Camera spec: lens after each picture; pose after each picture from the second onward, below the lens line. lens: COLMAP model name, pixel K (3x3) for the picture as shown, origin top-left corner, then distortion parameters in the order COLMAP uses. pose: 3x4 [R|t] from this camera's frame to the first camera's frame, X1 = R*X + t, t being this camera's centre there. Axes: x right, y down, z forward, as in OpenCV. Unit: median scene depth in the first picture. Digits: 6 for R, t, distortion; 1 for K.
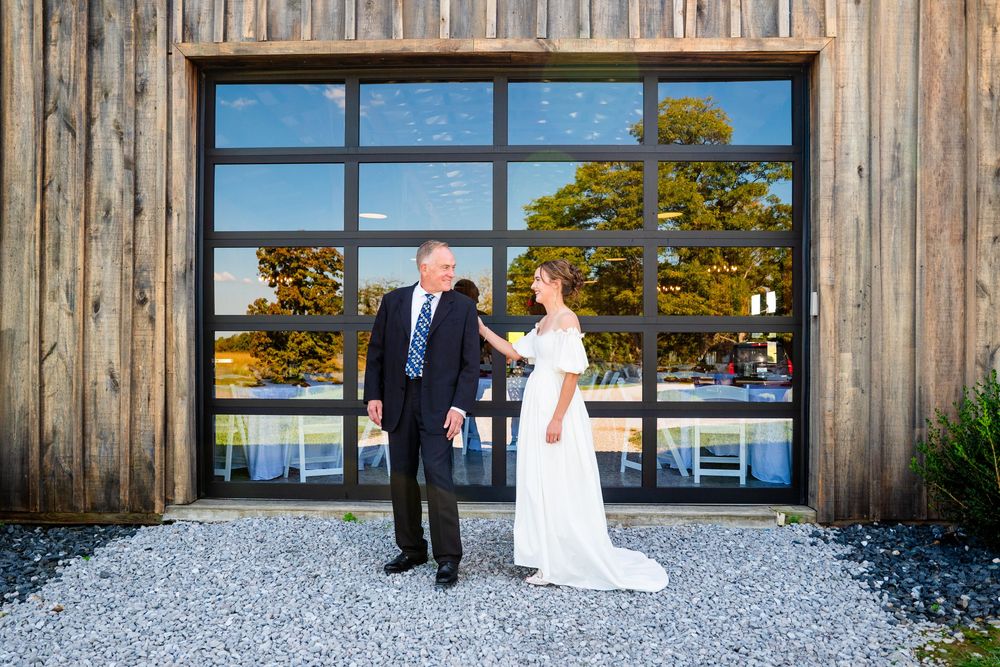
lens RADIAL K [[916.7, 0, 506.8], [0, 916.7, 328.4], [0, 0, 1]] dist [-0.073072, -0.012889]
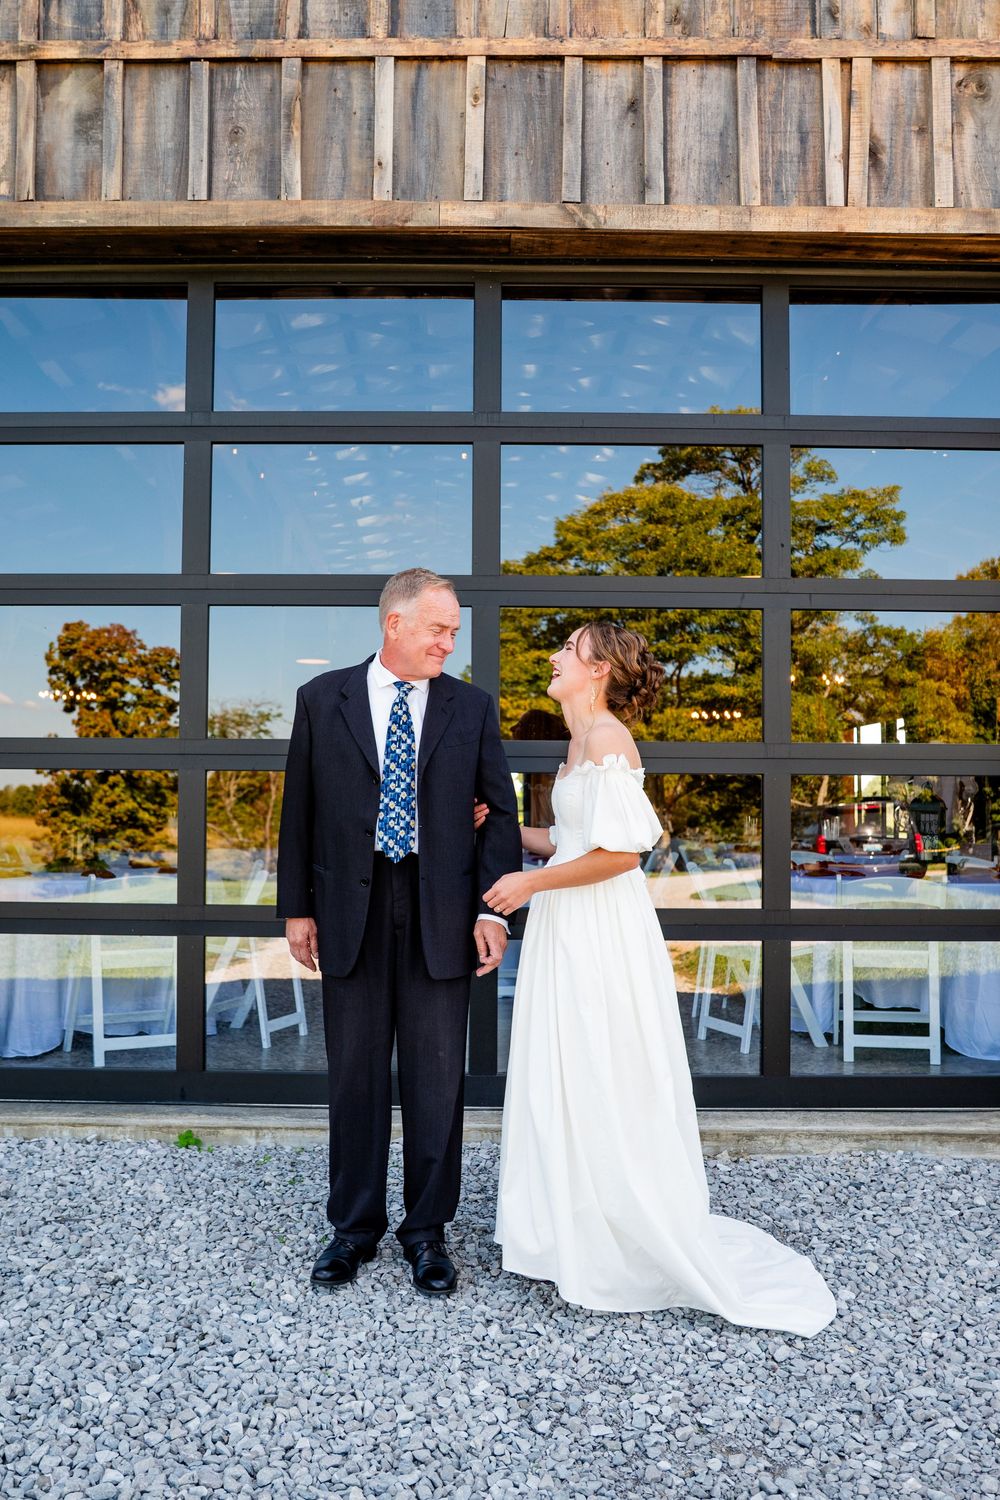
lens RADIAL K [[1439.1, 0, 487.5], [0, 1439.1, 748.3], [0, 0, 1]] dist [-0.057491, 0.000000]
pose [[0.999487, 0.005166, 0.031621, -0.033220], [-0.004415, 0.999708, -0.023761, 0.009852], [-0.031735, 0.023609, 0.999217, 0.199856]]
